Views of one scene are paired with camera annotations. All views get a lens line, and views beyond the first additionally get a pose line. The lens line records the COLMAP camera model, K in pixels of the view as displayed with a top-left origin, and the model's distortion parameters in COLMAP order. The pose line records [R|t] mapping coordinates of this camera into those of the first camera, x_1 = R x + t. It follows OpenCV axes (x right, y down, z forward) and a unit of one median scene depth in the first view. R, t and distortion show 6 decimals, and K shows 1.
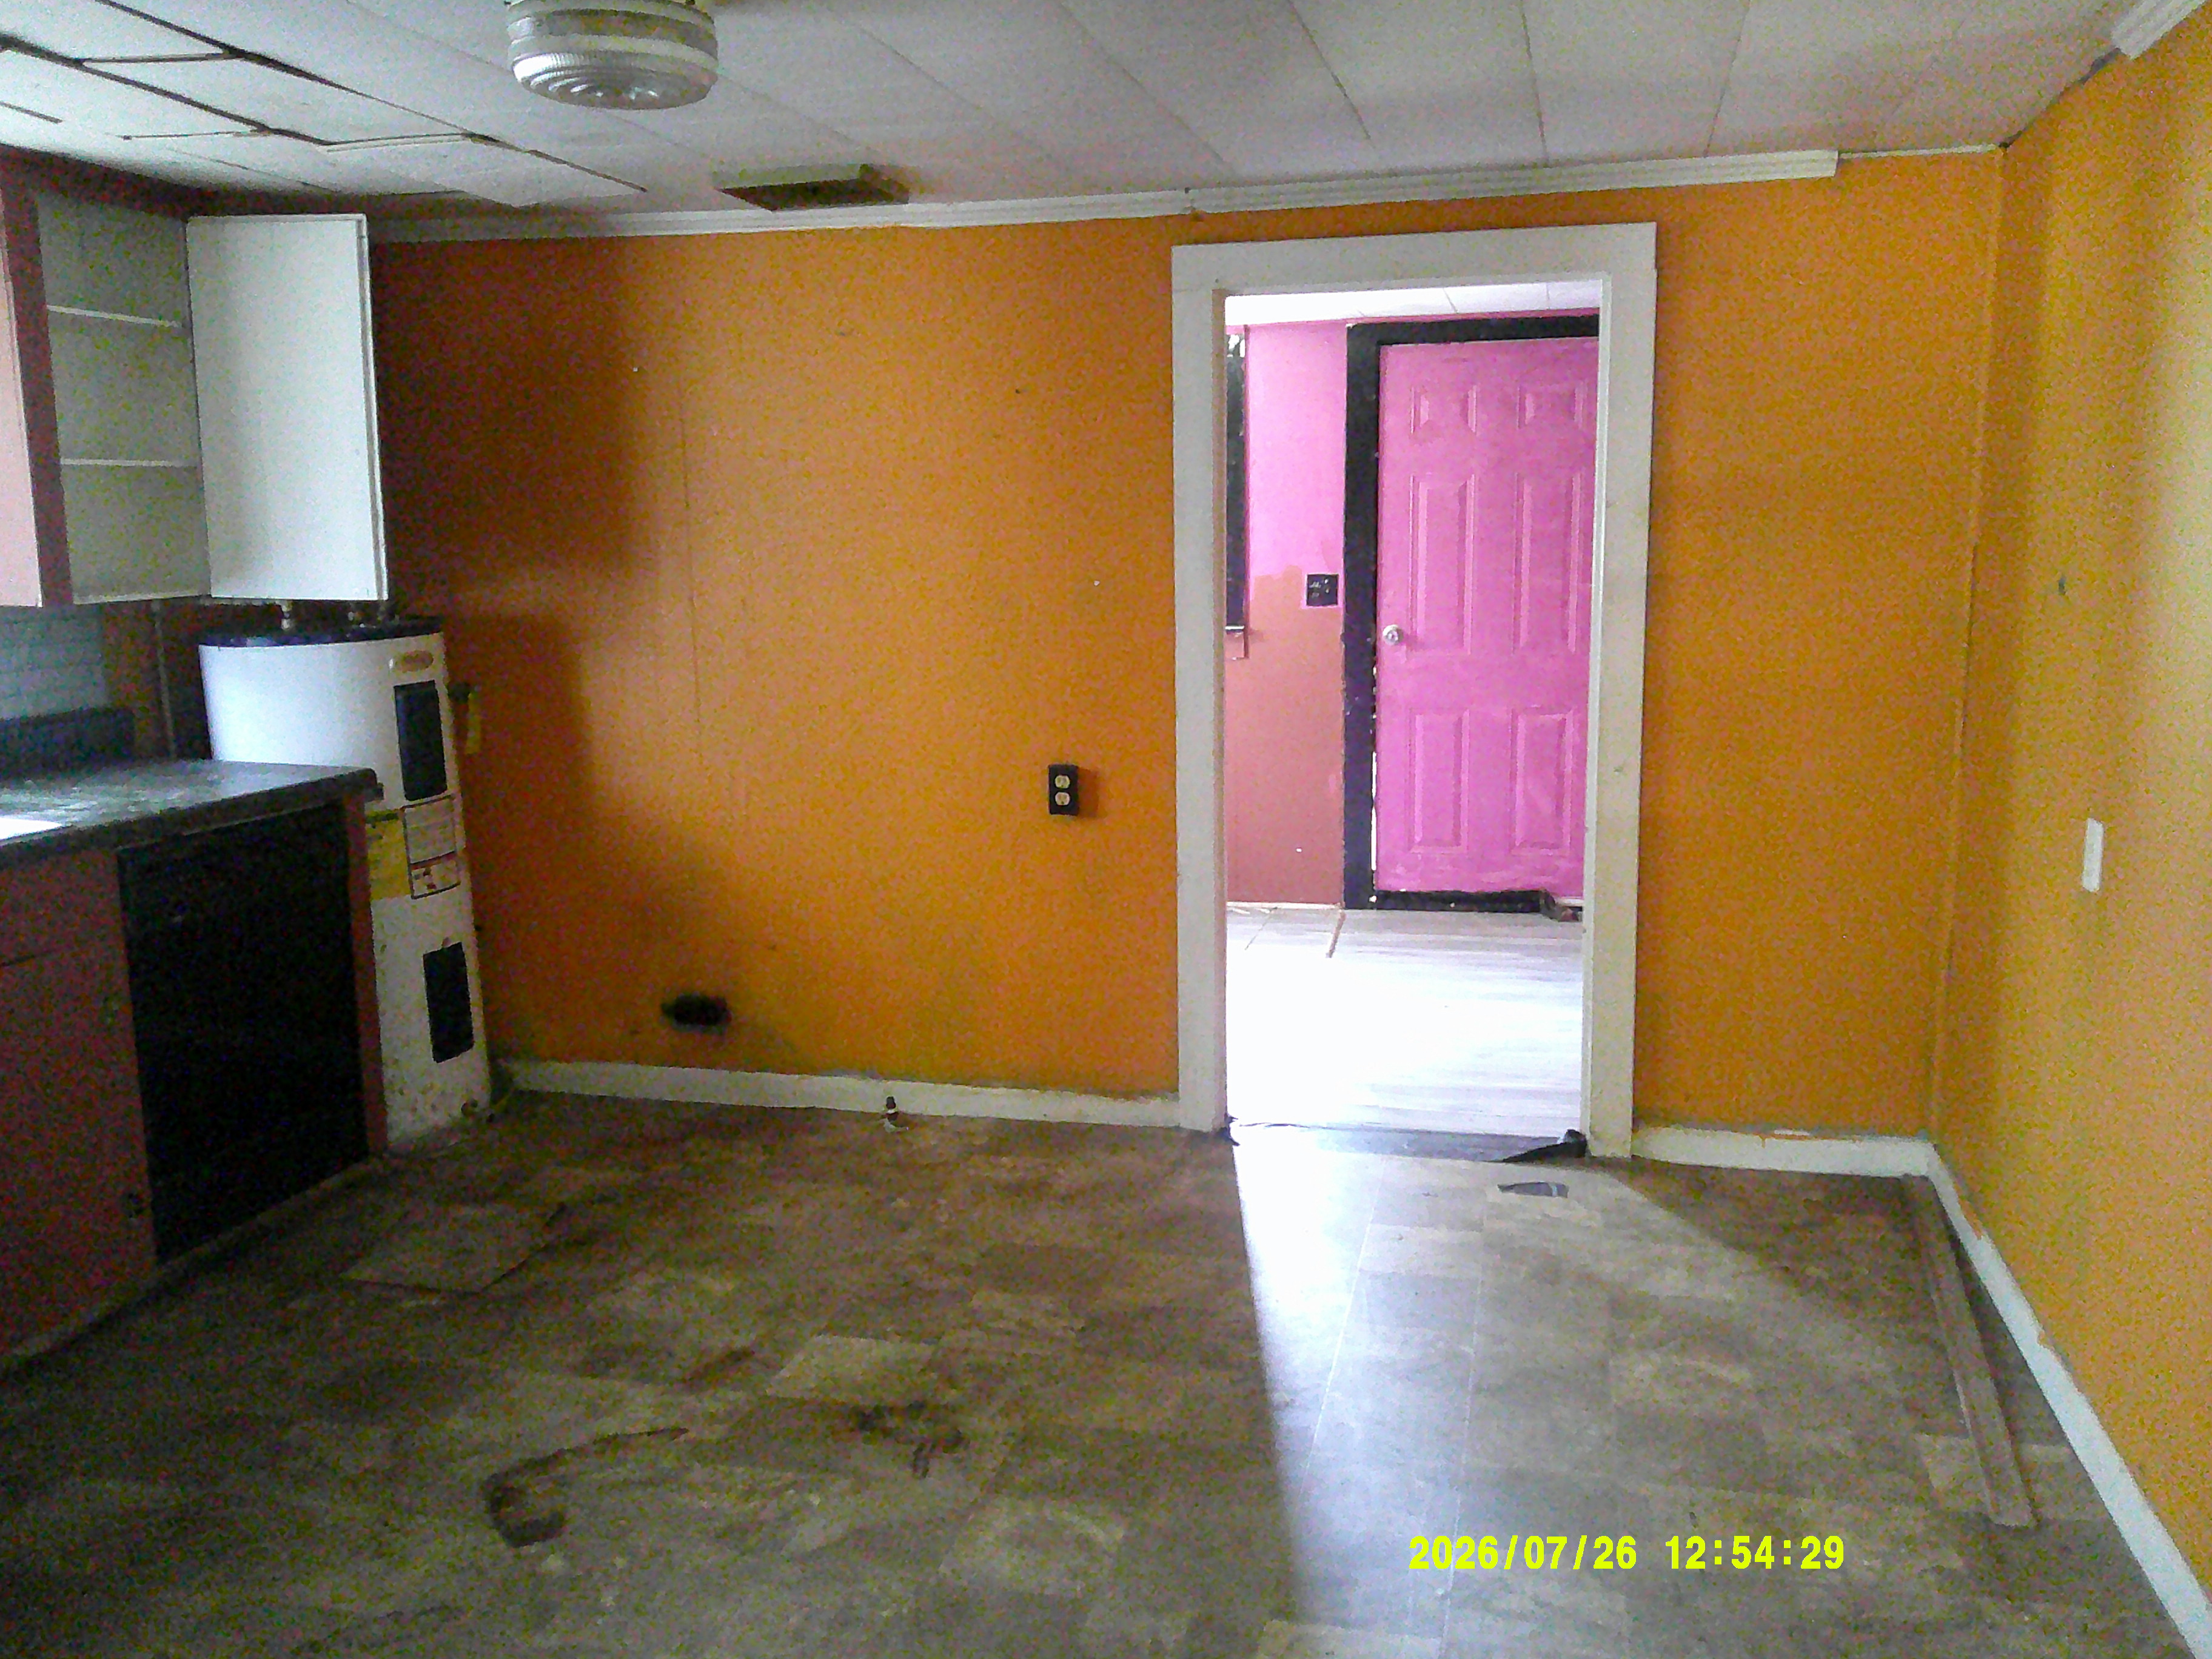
lens RADIAL K [[1802.4, 0, 1153.9], [0, 1802.4, 828.1], [0, 0, 1]] dist [0.079791, -0.143746]
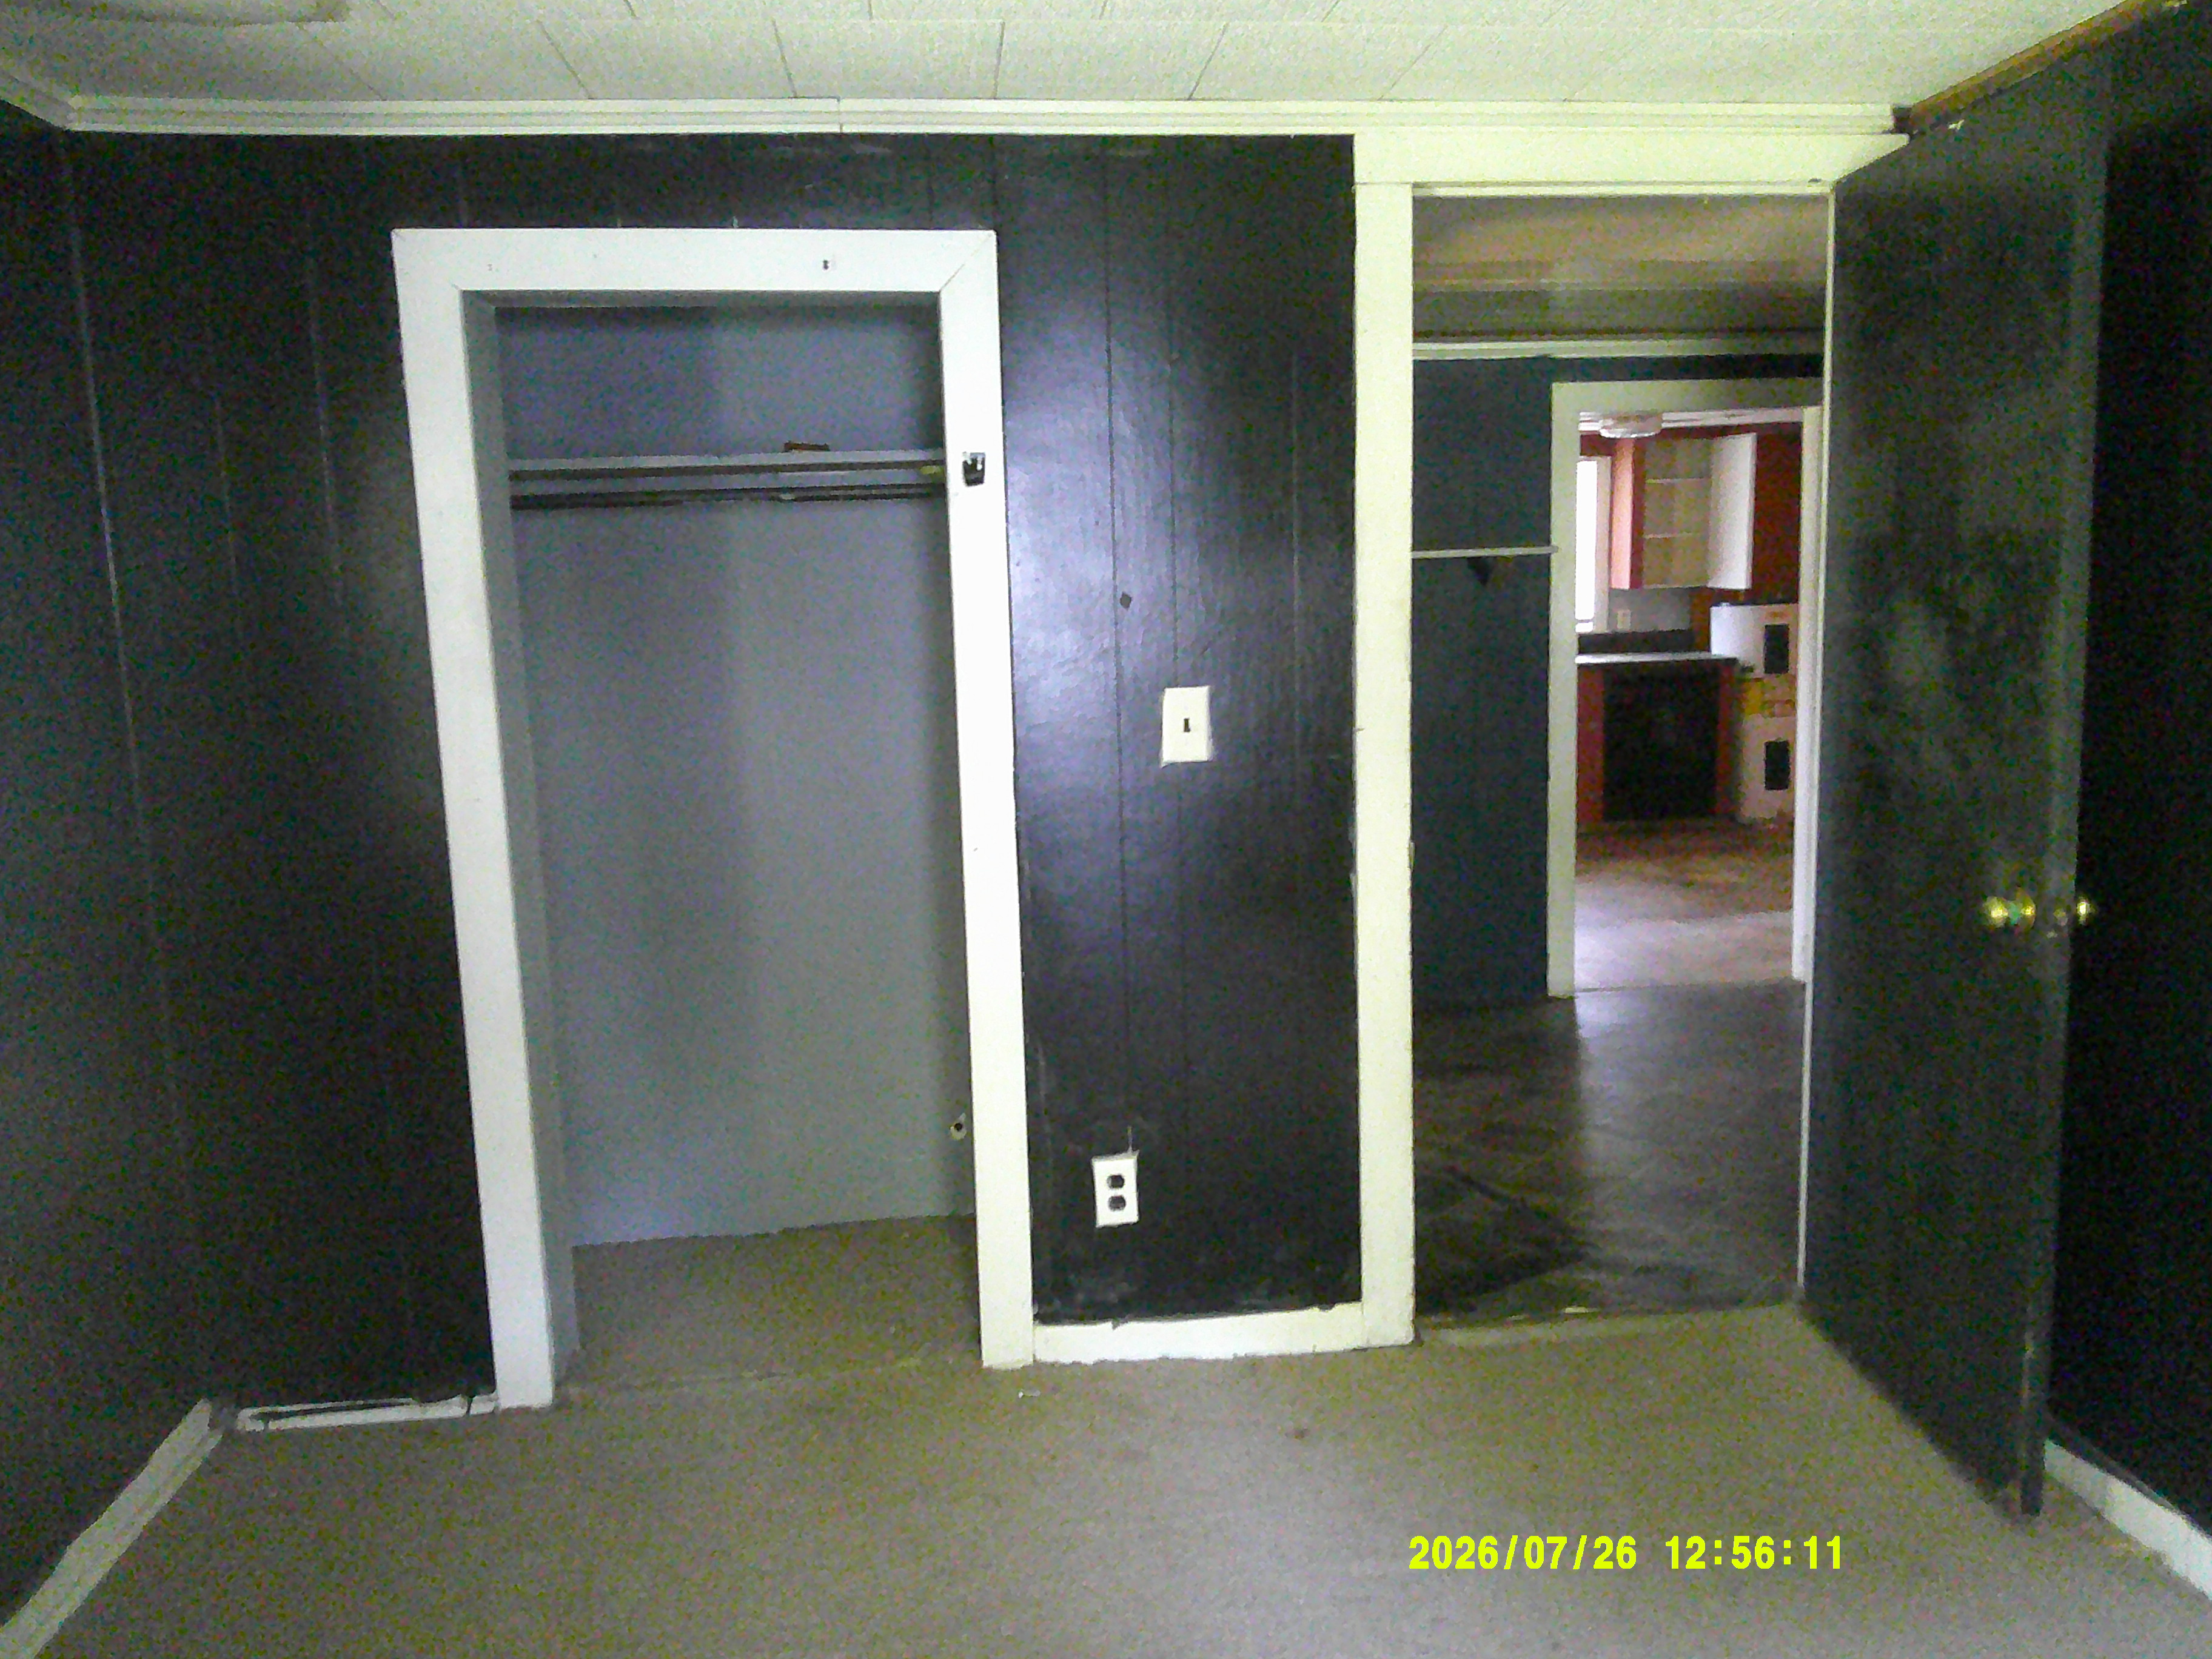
lens RADIAL K [[1802.4, 0, 1153.9], [0, 1802.4, 828.1], [0, 0, 1]] dist [0.079791, -0.143746]
pose [[0.357666, 0.133634, -0.924239, 1.588274], [-0.128697, 0.987318, 0.092951, 0.068387], [0.924939, 0.085701, 0.370328, -0.615972]]
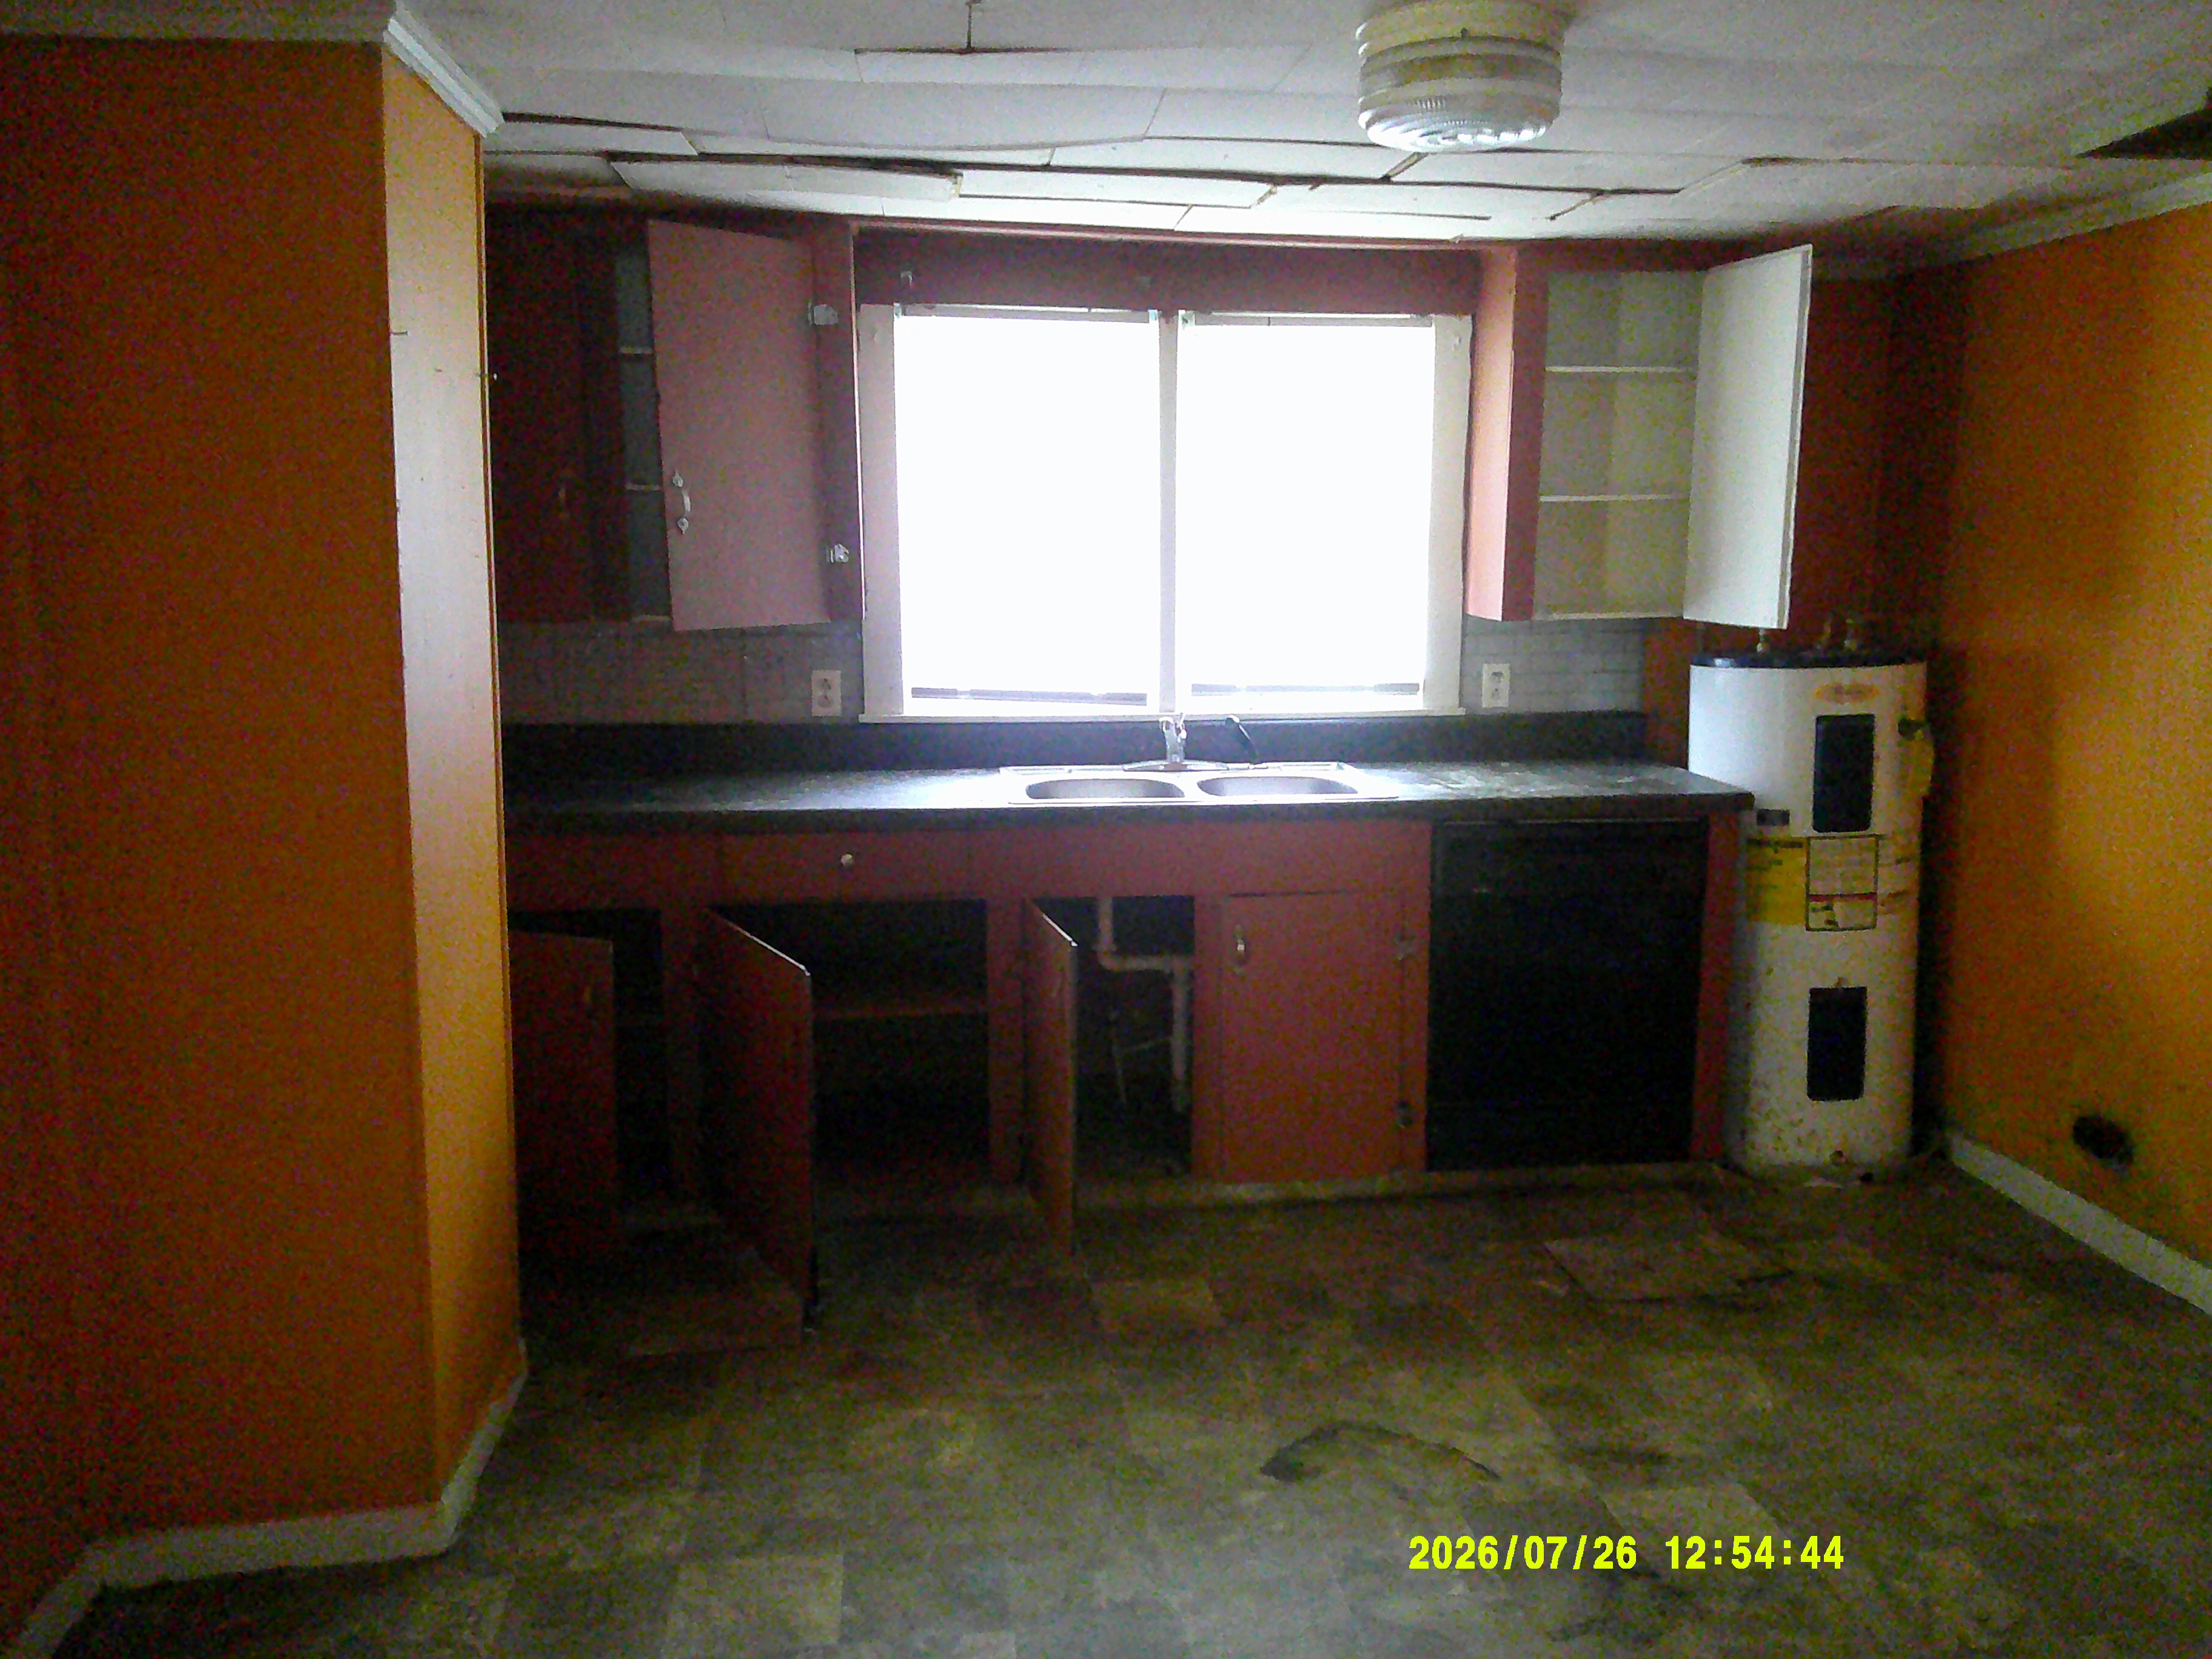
lens RADIAL K [[1802.4, 0, 1153.9], [0, 1802.4, 828.1], [0, 0, 1]] dist [0.079791, -0.143746]
pose [[0.369713, 0.148398, -0.917219, 0.384848], [-0.155951, 0.983070, 0.096192, -0.059162], [0.915965, 0.107478, 0.386597, 0.303826]]
